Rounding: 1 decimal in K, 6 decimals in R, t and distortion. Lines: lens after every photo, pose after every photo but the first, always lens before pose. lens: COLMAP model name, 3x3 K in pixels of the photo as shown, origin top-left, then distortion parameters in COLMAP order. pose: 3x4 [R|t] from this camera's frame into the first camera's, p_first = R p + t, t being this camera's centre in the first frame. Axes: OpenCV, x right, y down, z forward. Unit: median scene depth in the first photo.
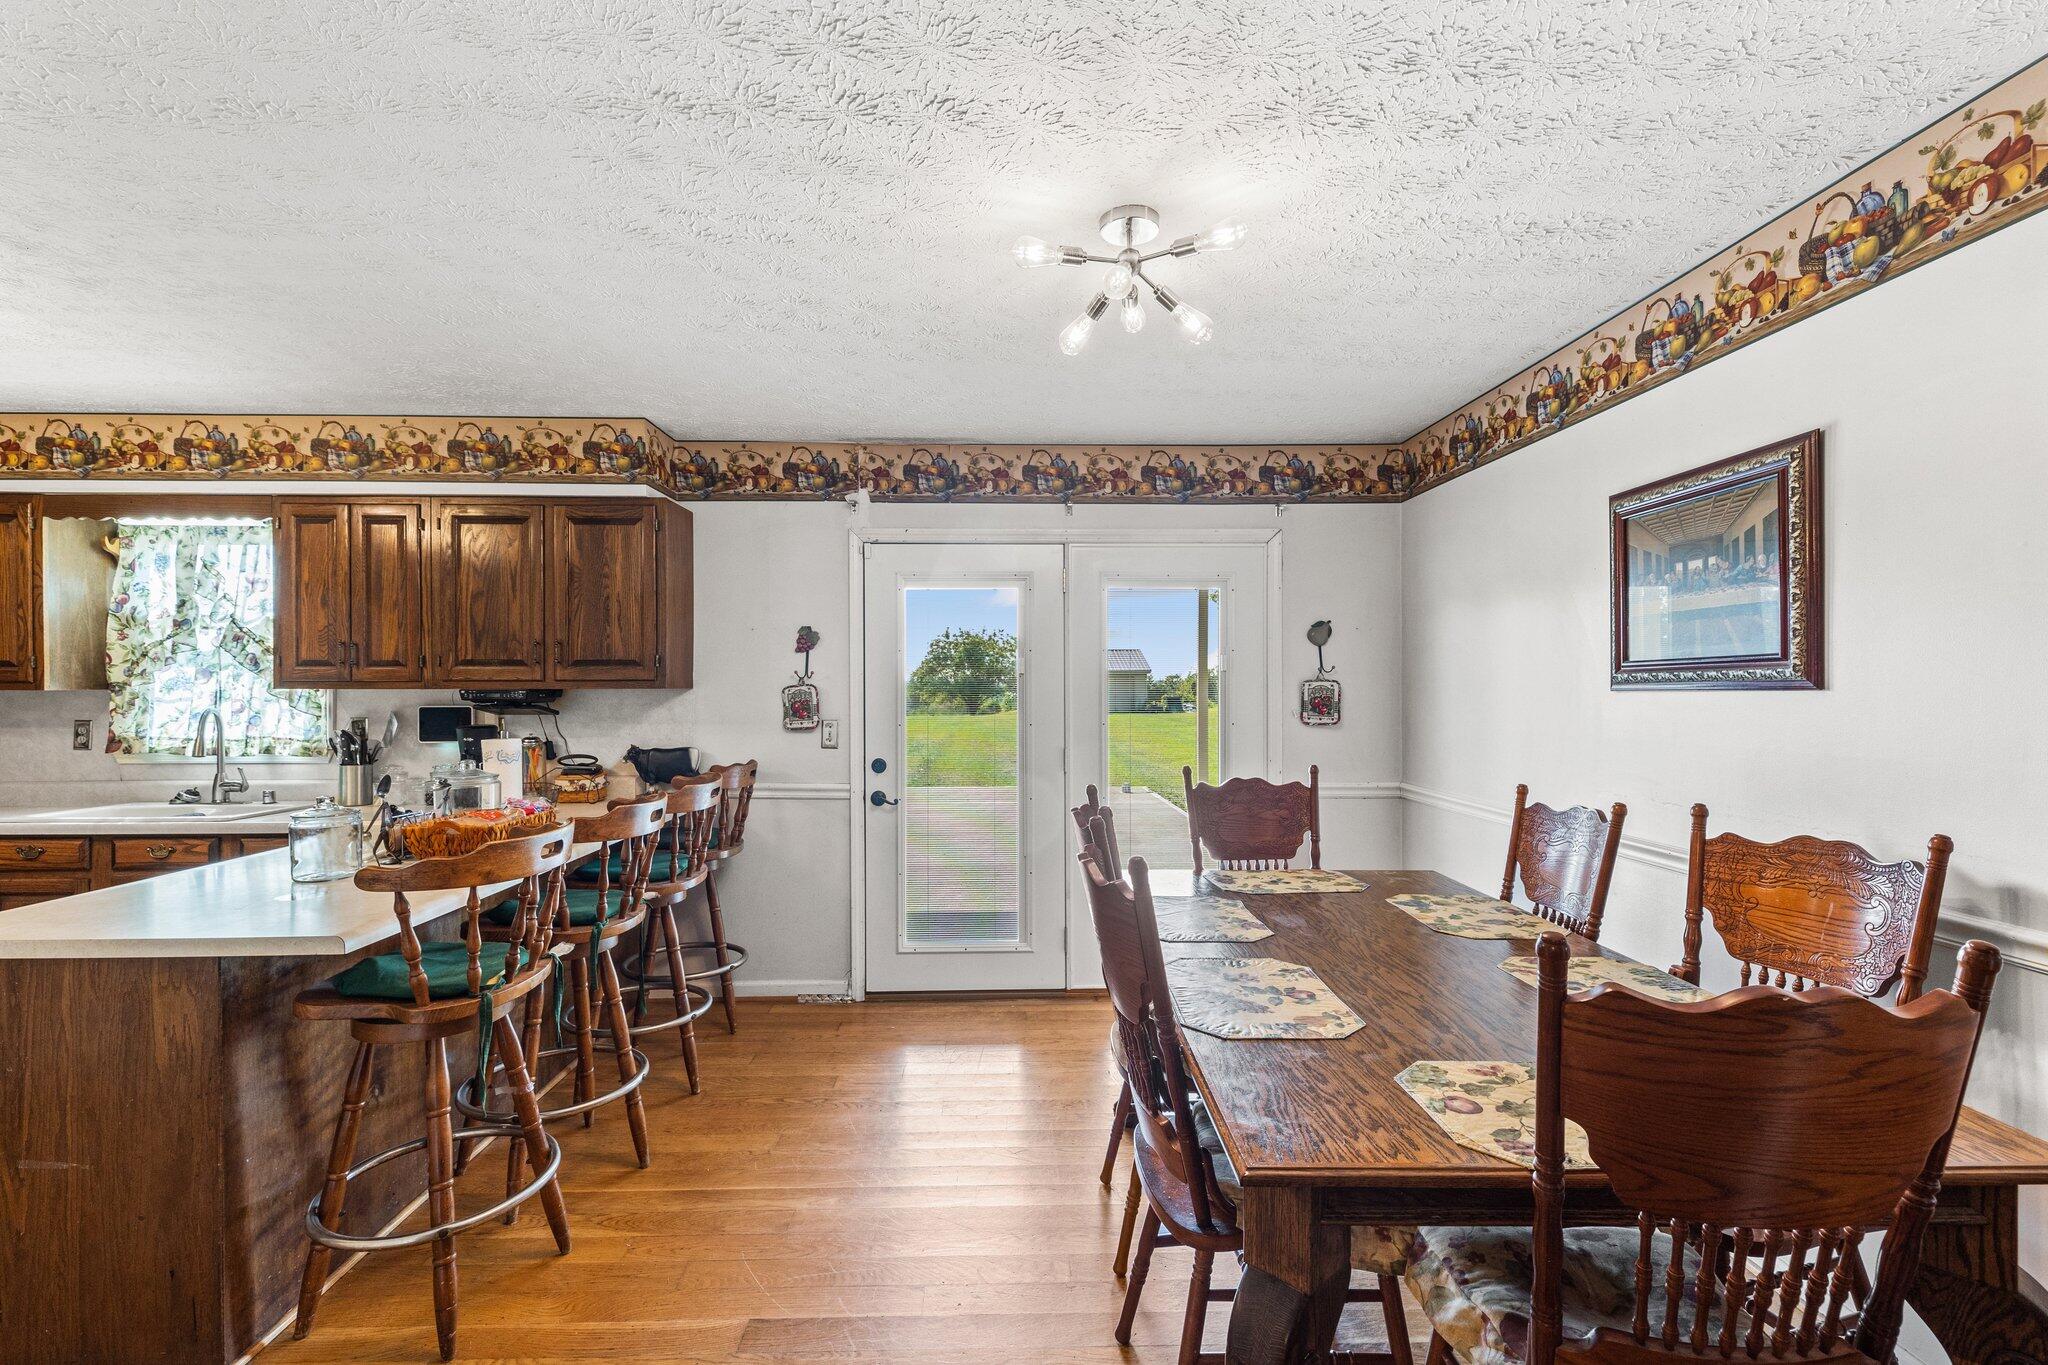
lens RADIAL K [[923.5, 0, 1032.8], [0, 923.5, 689.2], [0, 0, 1]] dist [0.016748, -0.006873]
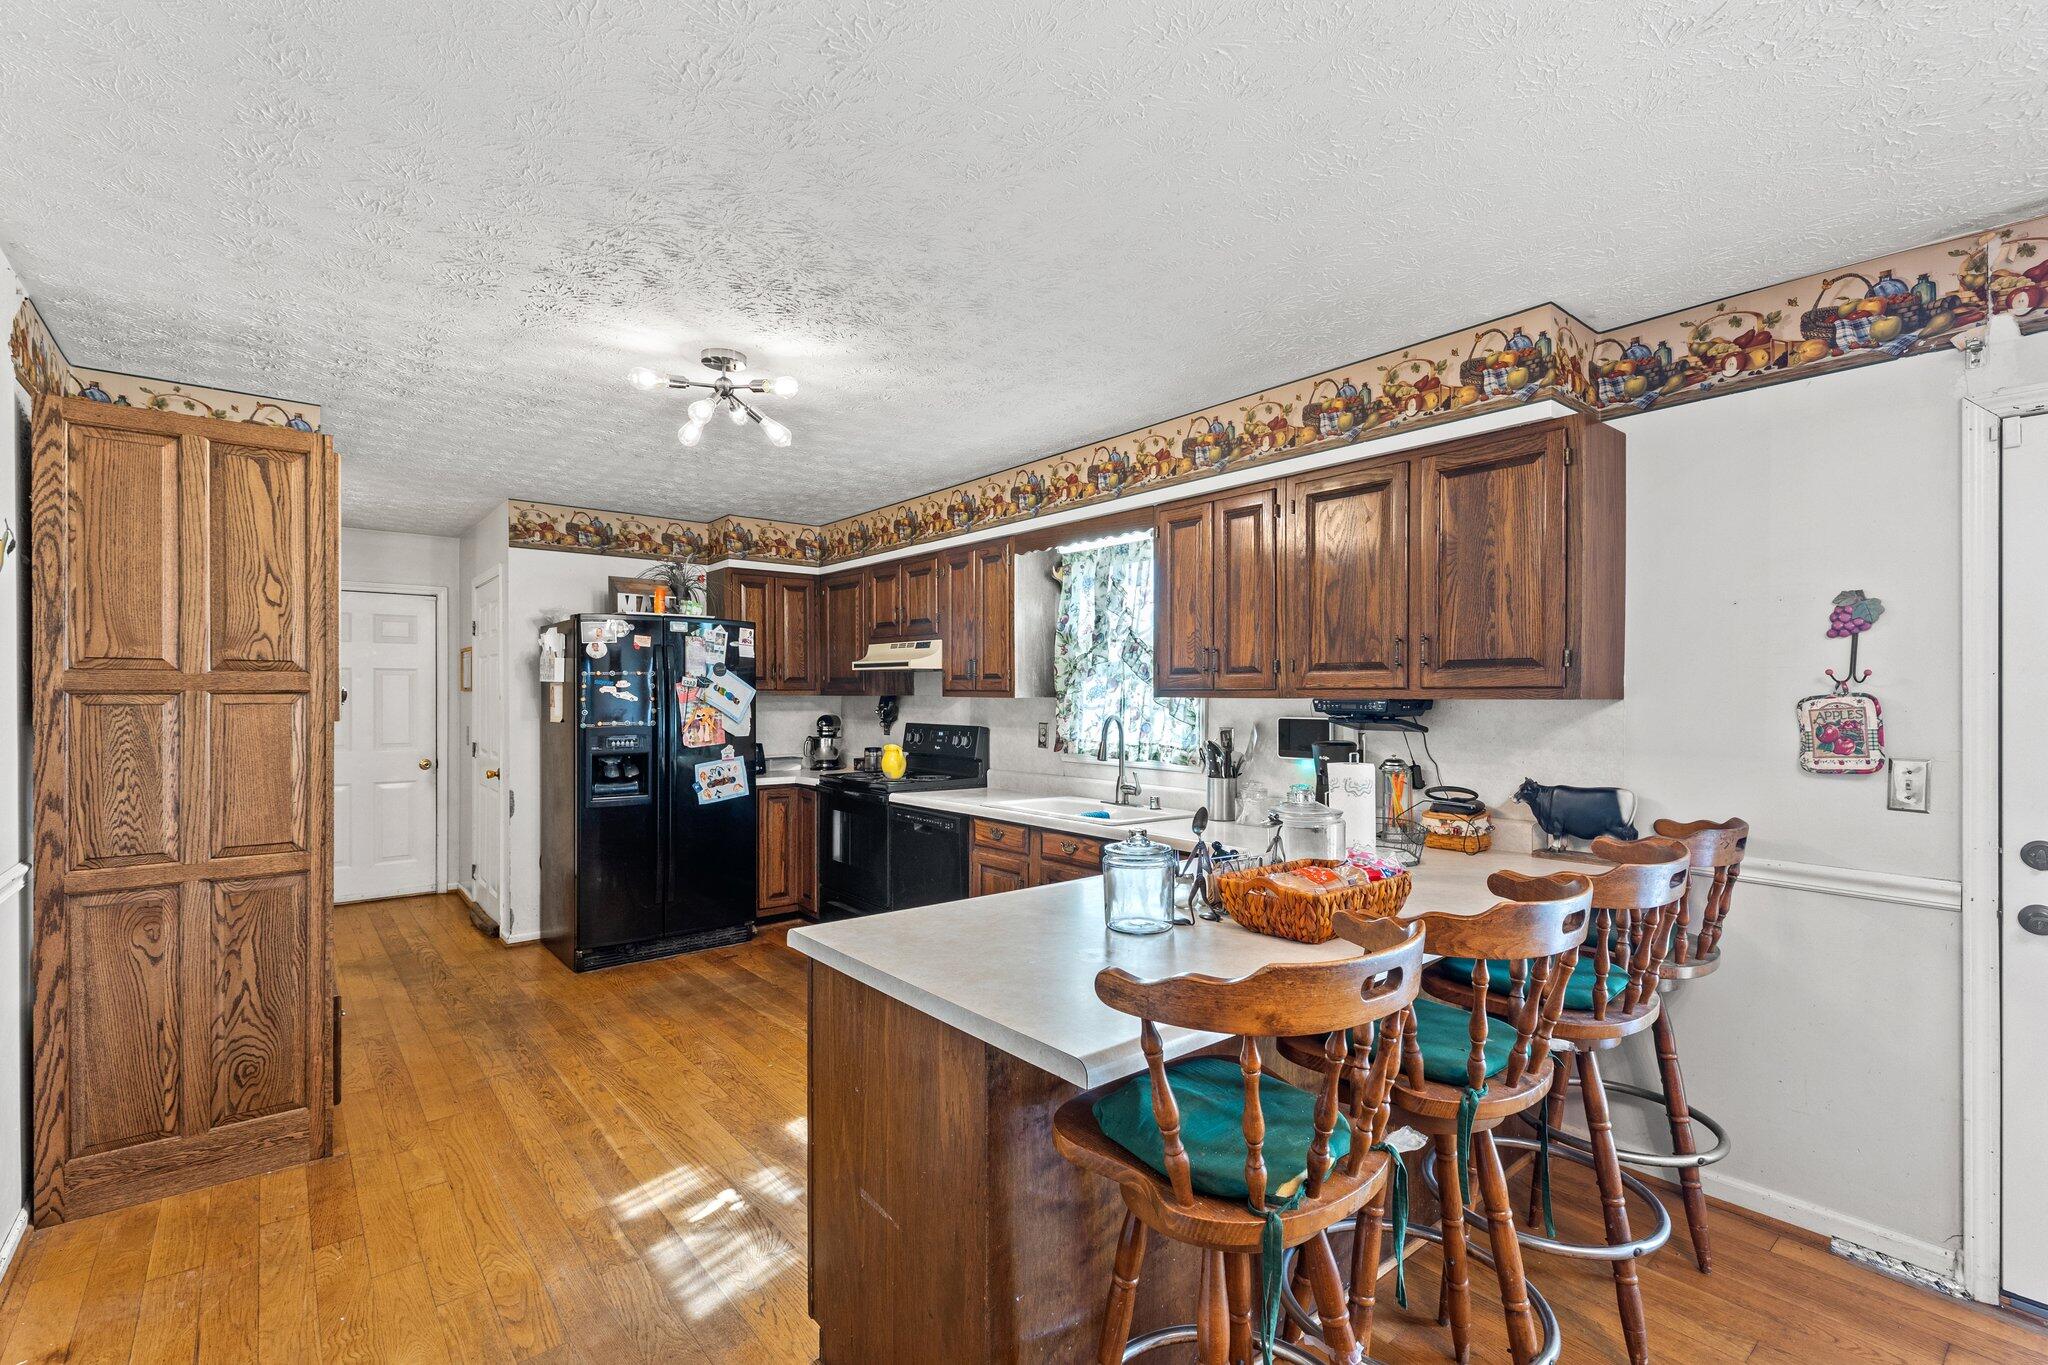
lens RADIAL K [[923.5, 0, 1013.8], [0, 923.5, 694.9], [0, 0, 1]] dist [0.016748, -0.006873]
pose [[0.612512, 0.002264, -0.790458, -0.117789], [-0.005132, 0.999986, -0.001112, -0.001193], [0.790445, 0.004738, 0.612515, 0.267480]]
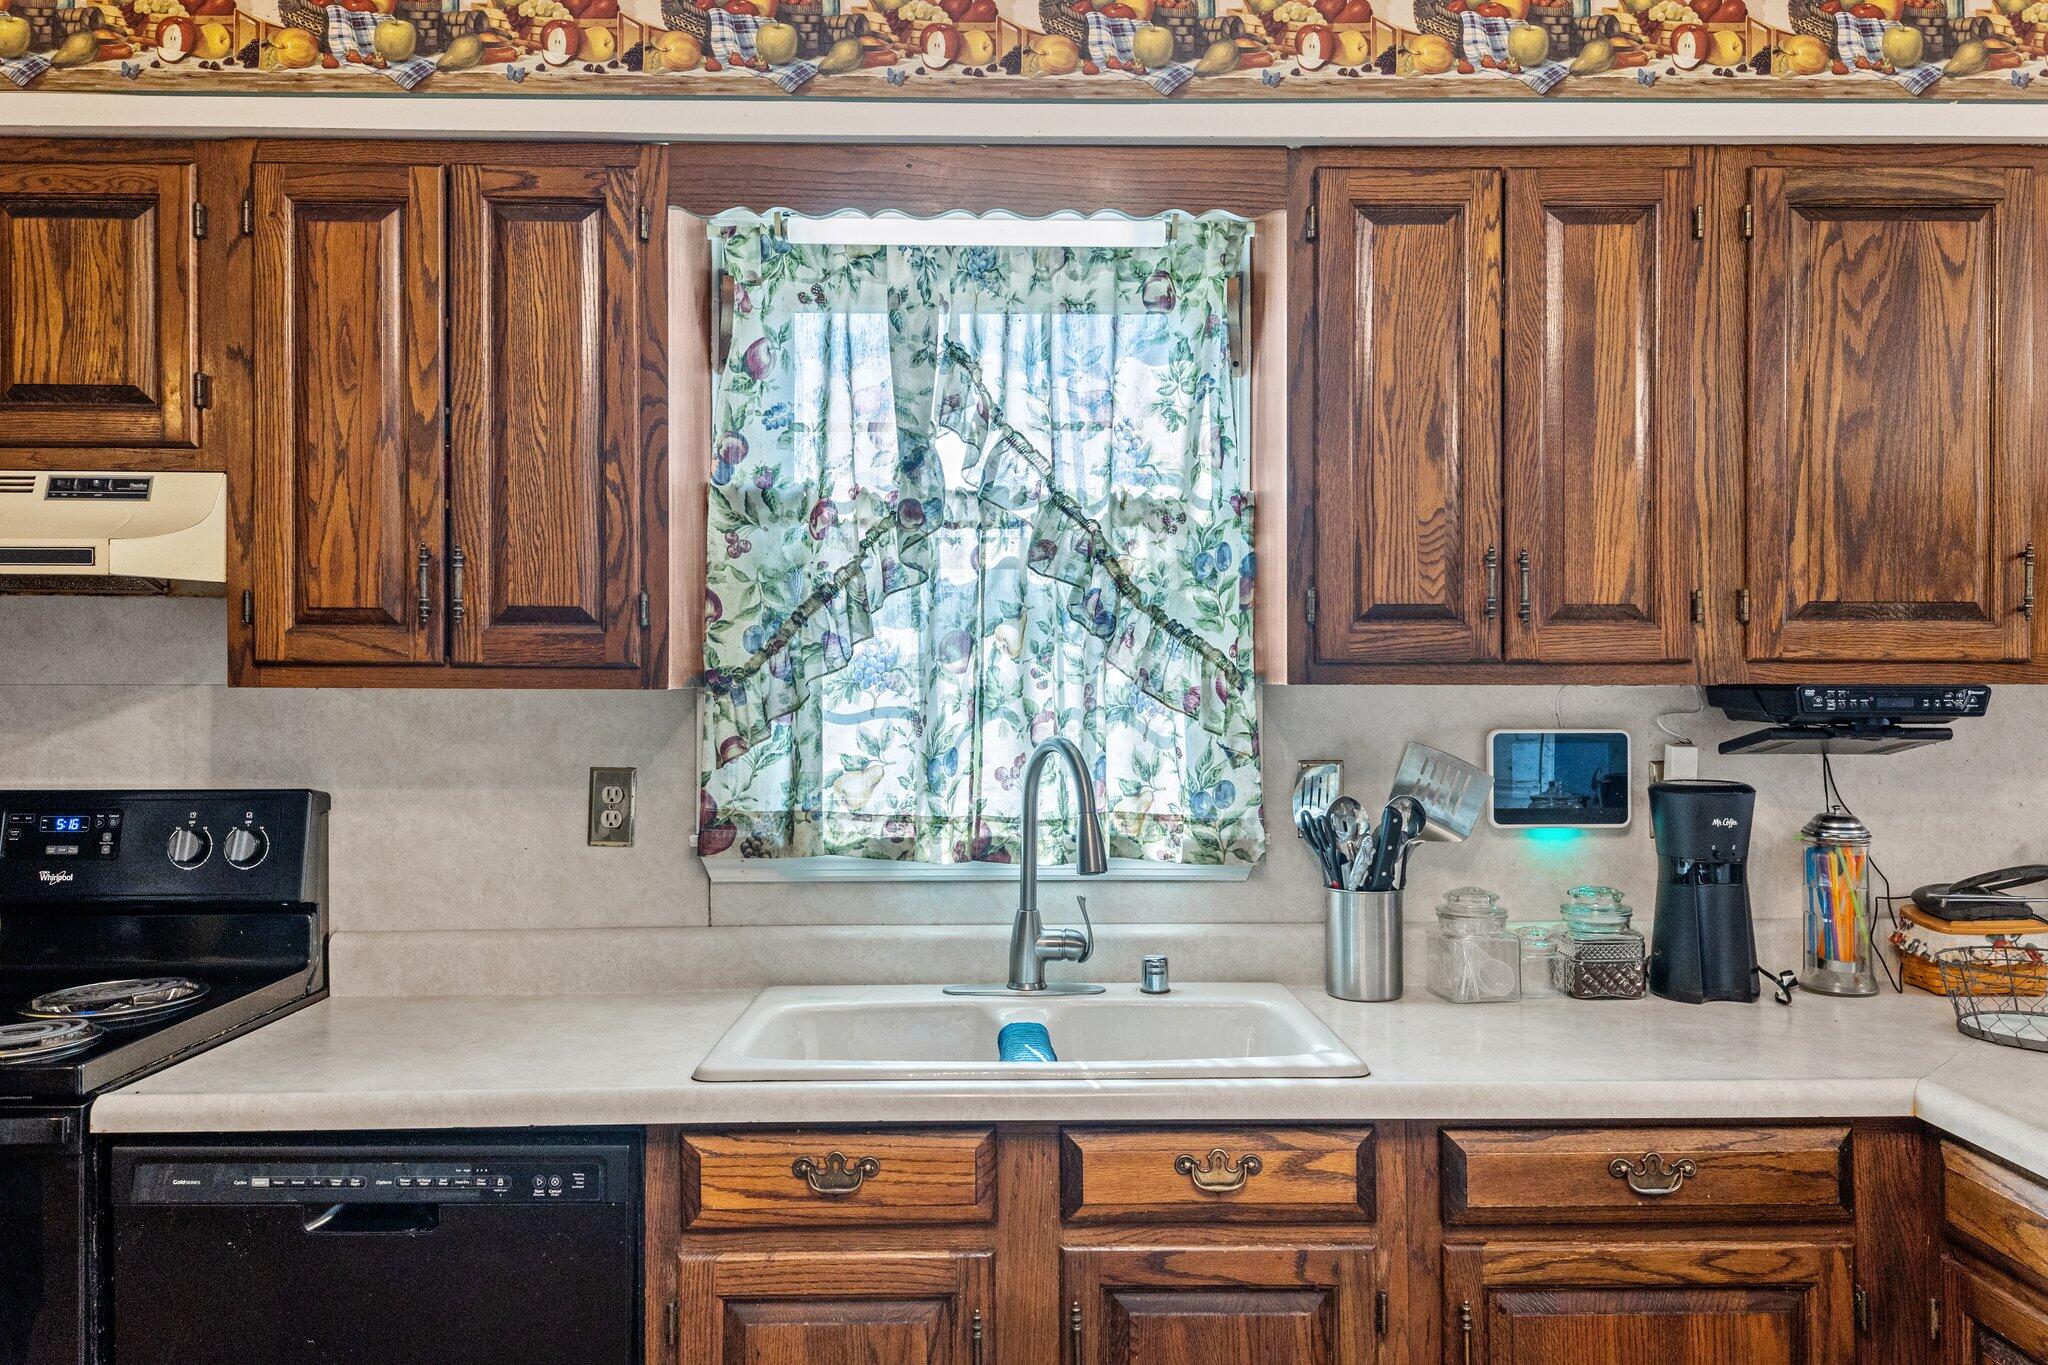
lens RADIAL K [[1482.8, 0, 1023.4], [0, 1482.8, 679.4], [0, 0, 1]] dist [0.030703, -0.002349]
pose [[0.999999, -0.001032, -0.001134, -0.917374], [0.001027, 0.999989, -0.004654, 0.000050], [0.001139, 0.004653, 0.999989, 0.424827]]
